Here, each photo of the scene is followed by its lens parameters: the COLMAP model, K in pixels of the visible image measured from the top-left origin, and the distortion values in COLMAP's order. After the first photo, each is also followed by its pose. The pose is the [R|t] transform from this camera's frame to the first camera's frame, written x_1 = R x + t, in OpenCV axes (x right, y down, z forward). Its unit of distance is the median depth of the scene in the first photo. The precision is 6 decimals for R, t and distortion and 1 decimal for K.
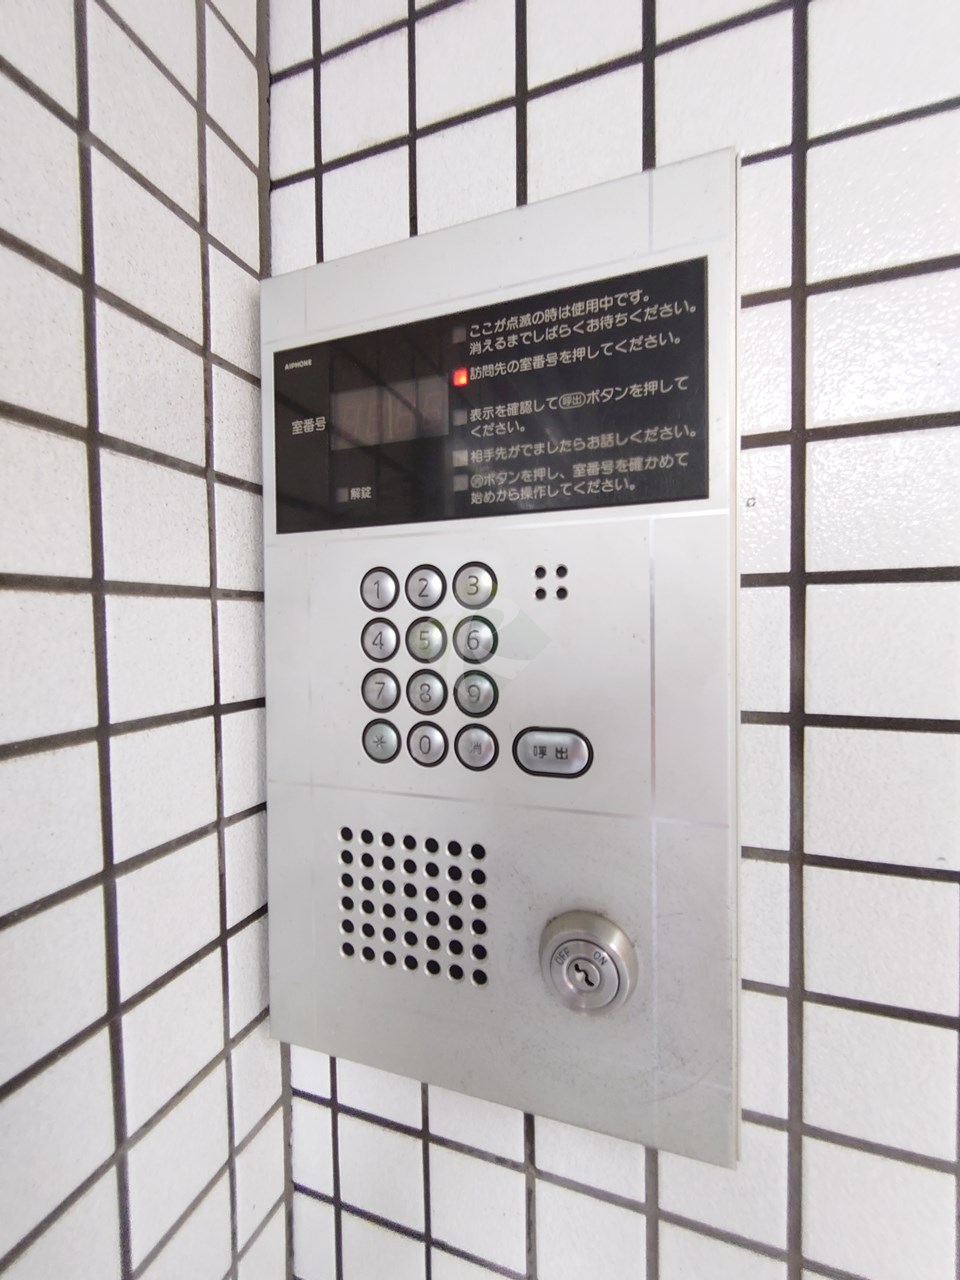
lens RADIAL K [[537.5, 0, 480.8], [0, 537.5, 640.8], [0, 0, 1]] dist [-0.001121, -0.001283]
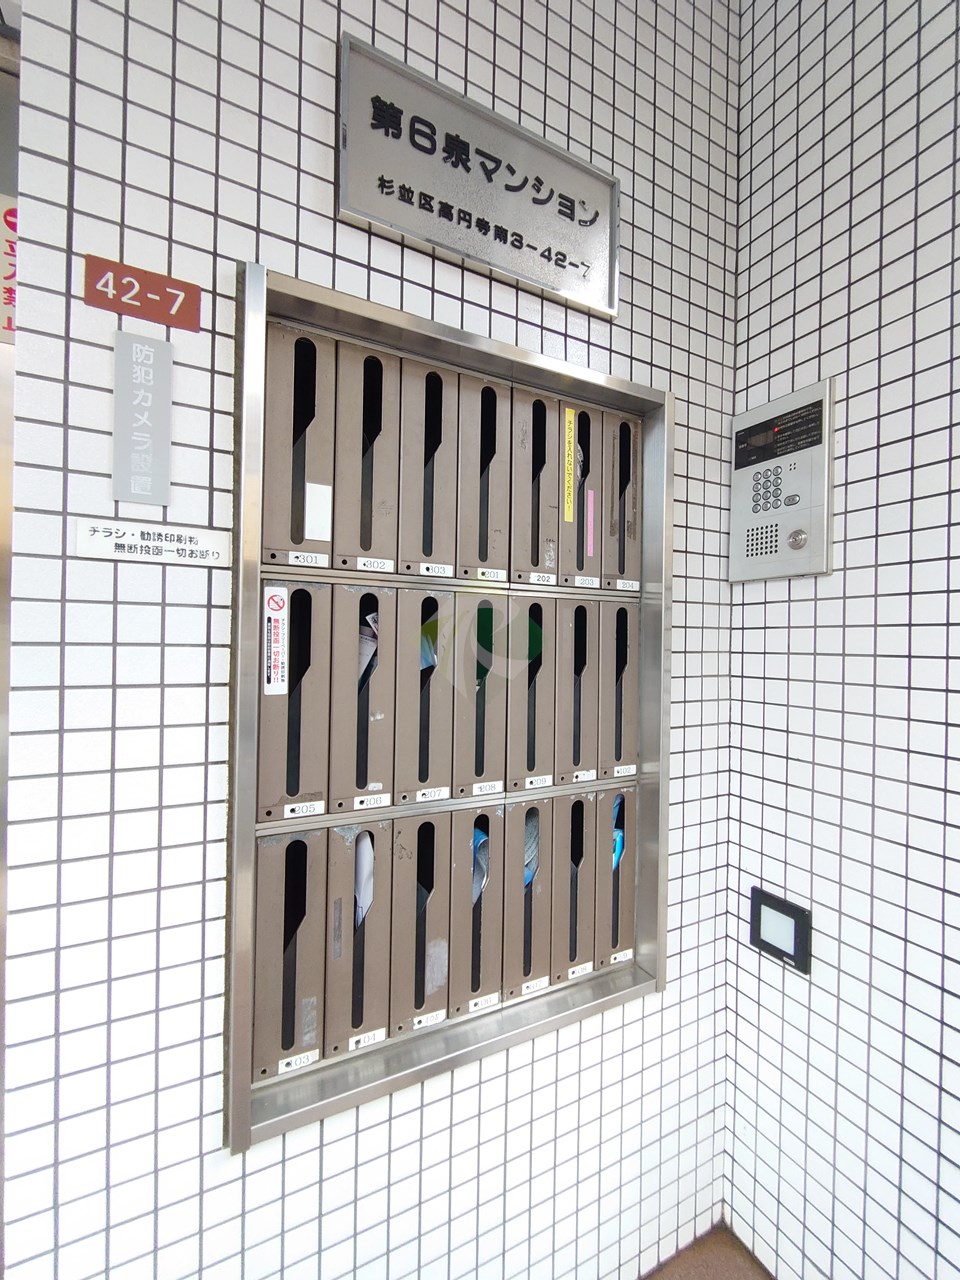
lens RADIAL K [[537.5, 0, 480.0], [0, 537.5, 640.9], [0, 0, 1]] dist [-0.001121, -0.001283]
pose [[0.729631, 0.024564, -0.683400, 1.359303], [-0.043534, 0.998996, -0.010571, 1.572219], [0.682454, 0.037464, 0.729967, -4.258462]]
